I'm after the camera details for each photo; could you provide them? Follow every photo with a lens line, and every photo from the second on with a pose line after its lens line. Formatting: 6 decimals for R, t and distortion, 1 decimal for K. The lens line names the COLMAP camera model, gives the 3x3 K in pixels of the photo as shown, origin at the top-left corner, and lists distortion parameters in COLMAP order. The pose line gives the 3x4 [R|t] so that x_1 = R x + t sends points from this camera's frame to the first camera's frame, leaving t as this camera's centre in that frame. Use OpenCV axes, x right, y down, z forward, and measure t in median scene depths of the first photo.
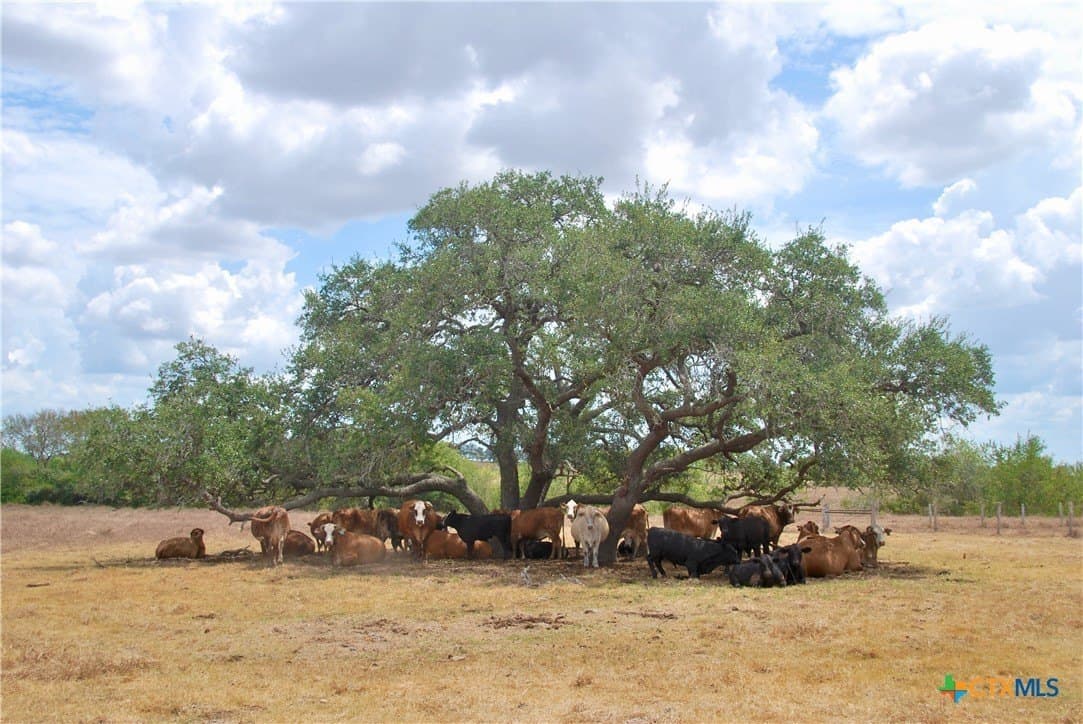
lens RADIAL K [[1525.1, 0, 541.5], [0, 1525.1, 362.0], [0, 0, 1]] dist [0.124929, 0.080715]
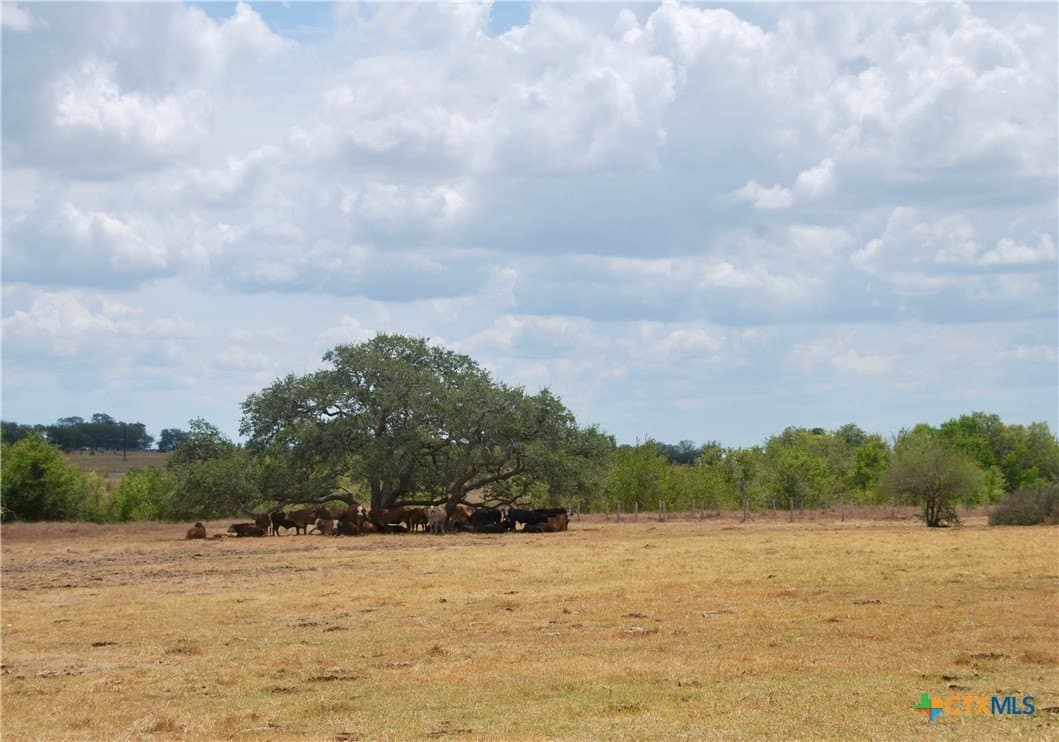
lens RADIAL K [[1524.8, 0, 529.5], [0, 1524.8, 371.0], [0, 0, 1]] dist [0.255386, 0.006554]
pose [[0.973941, 0.010852, 0.226542, -0.276504], [-0.011817, 0.999926, 0.002902, -0.085700], [-0.226493, -0.005504, 0.973997, -0.934863]]
